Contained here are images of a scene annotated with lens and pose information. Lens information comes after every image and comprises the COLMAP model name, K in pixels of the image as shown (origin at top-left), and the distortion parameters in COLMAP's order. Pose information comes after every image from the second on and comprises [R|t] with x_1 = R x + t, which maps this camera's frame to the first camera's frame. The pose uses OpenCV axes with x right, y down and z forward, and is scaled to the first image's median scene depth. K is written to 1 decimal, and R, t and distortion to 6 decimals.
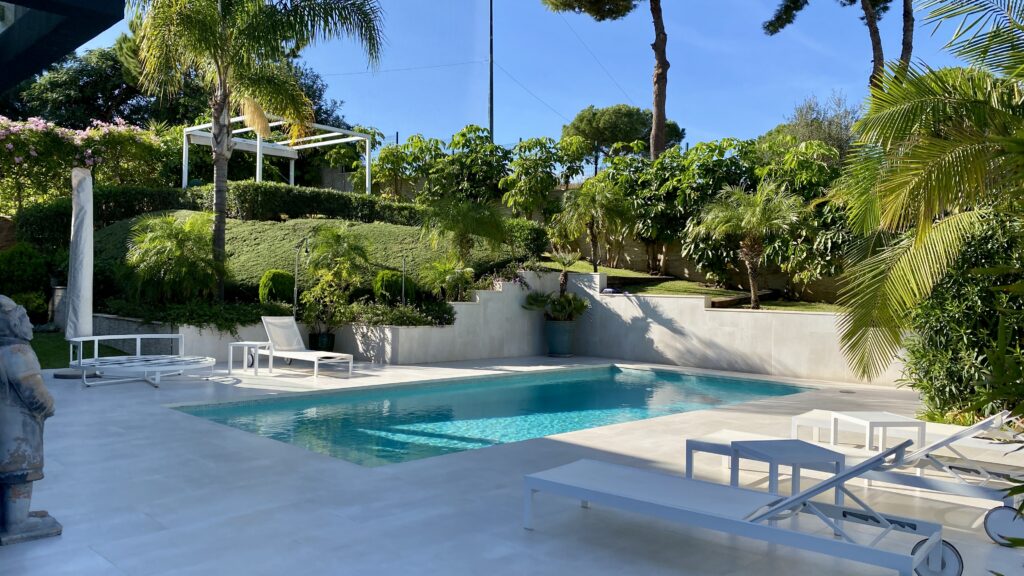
lens RADIAL K [[777.6, 0, 507.2], [0, 777.6, 283.1], [0, 0, 1]] dist [0.067214, -0.122216]
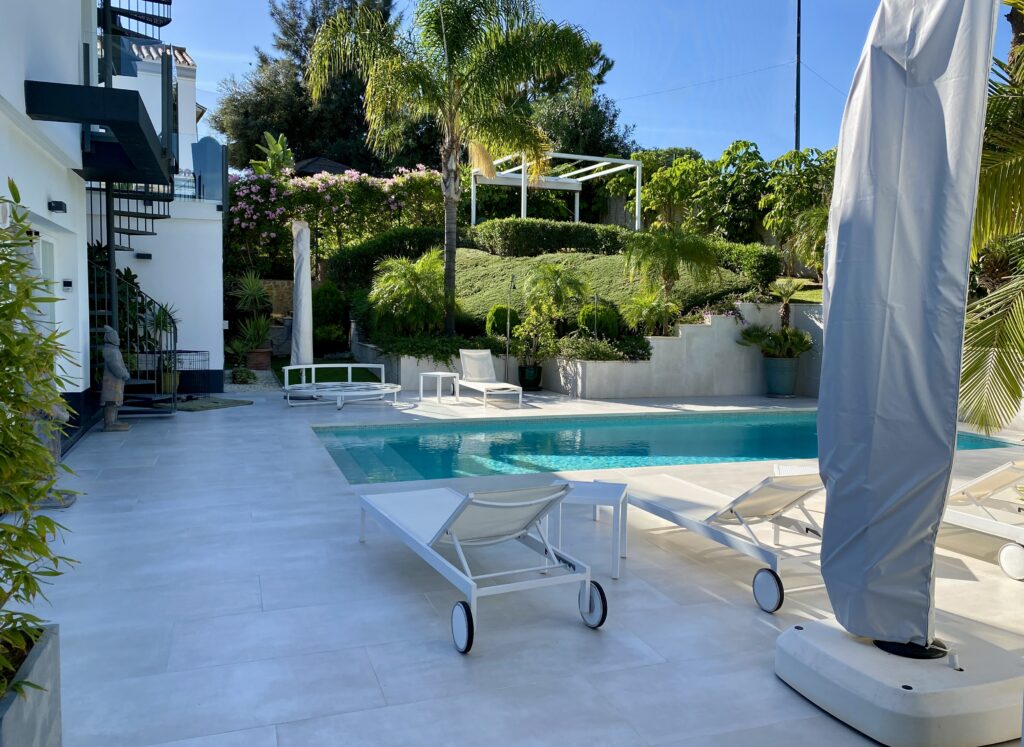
lens RADIAL K [[819.7, 0, 512.0], [0, 819.7, 373.5], [0, 0, 1]] dist [-0.001286, -0.005429]
pose [[0.908901, 0.024925, -0.416266, 0.184582], [0.006075, 0.997315, 0.072981, -0.004945], [0.416967, -0.068861, 0.906309, 0.003541]]
